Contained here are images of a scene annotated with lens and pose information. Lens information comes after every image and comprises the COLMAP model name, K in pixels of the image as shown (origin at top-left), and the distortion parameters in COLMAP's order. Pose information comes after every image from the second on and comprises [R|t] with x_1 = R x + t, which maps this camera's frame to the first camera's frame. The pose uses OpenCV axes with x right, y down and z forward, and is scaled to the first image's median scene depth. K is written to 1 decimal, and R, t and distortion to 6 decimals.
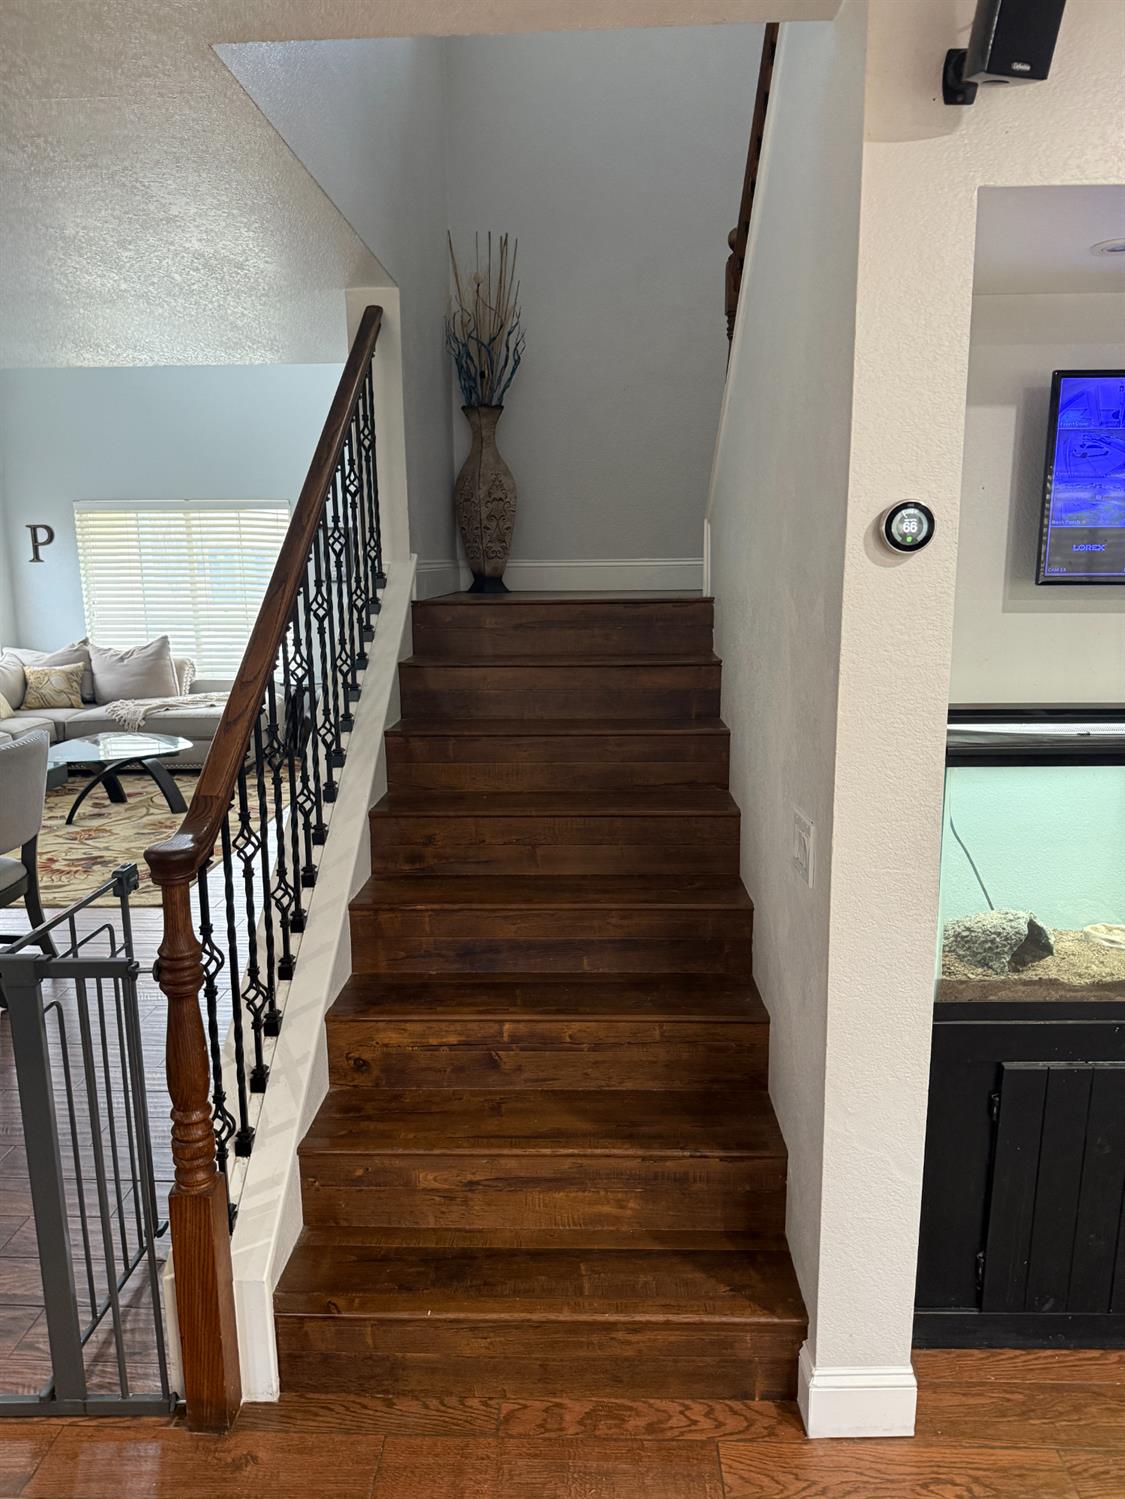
lens RADIAL K [[1066.2, 0, 567.3], [0, 1066.2, 756.3], [0, 0, 1]] dist [0.070767, -0.150798]
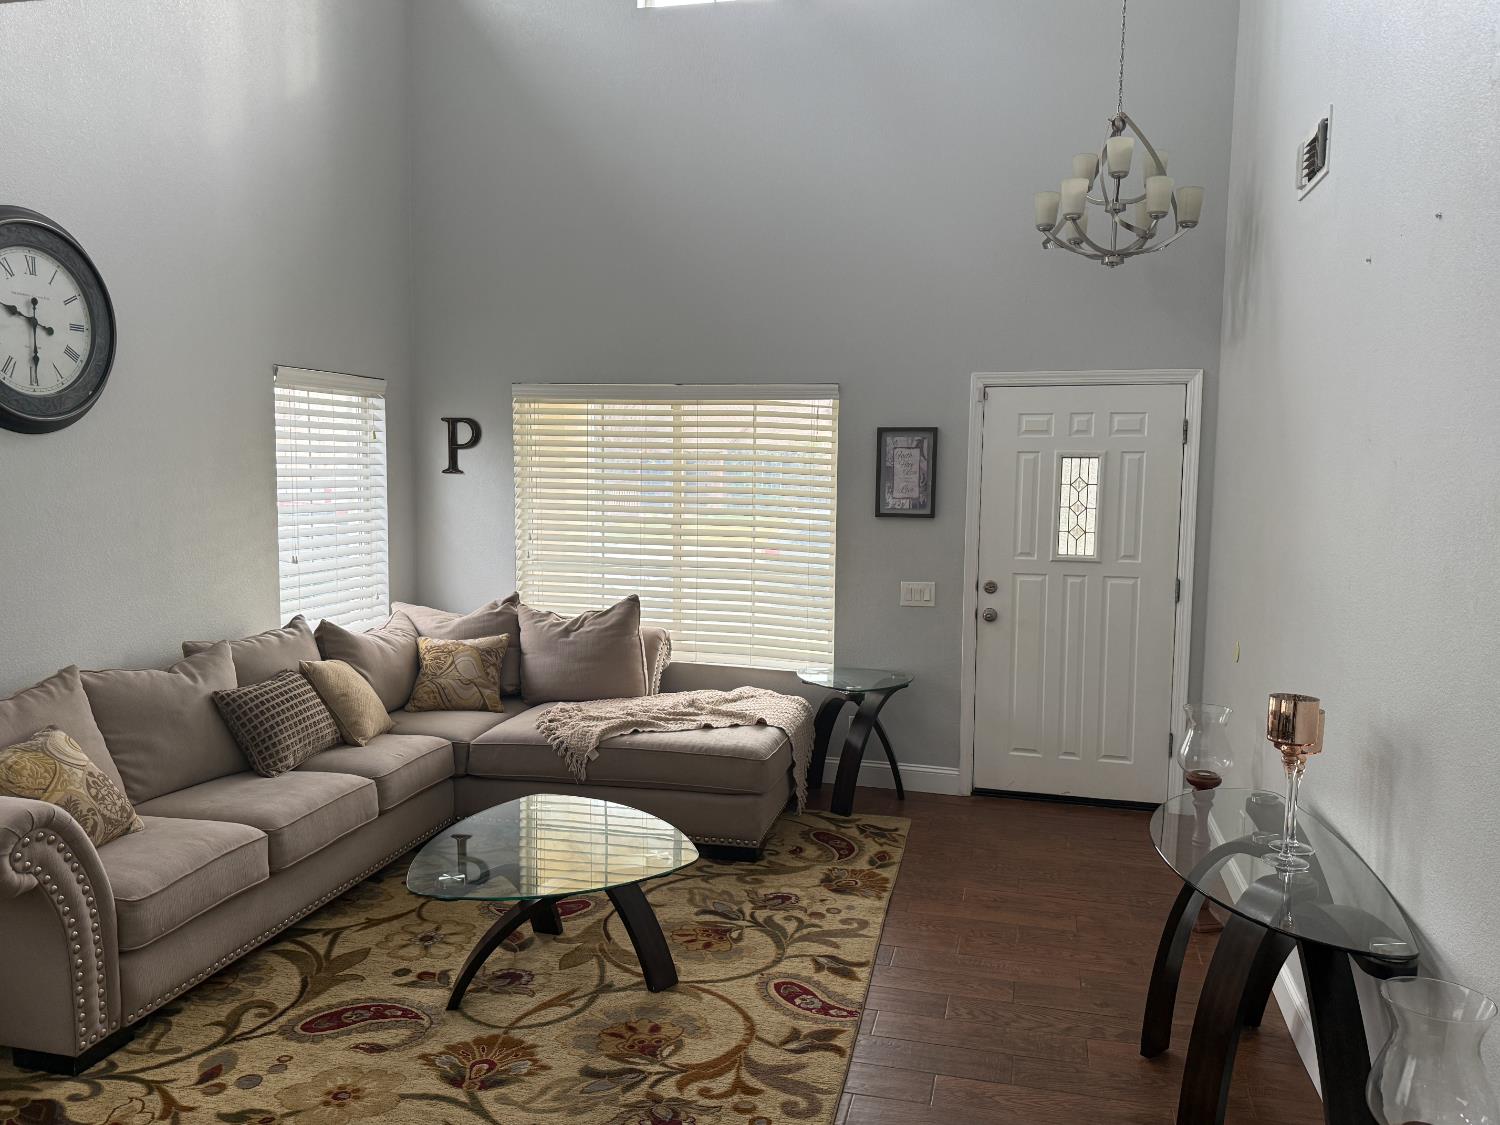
lens RADIAL K [[1128.3, 0, 750.0], [0, 1128.3, 562.5], [0, 0, 1]] dist [0.158905, -0.252317]
pose [[0.977556, 0.041945, -0.206457, -0.178352], [-0.061642, 0.994040, -0.089916, -0.078900], [0.201455, 0.100624, 0.974316, 0.381091]]
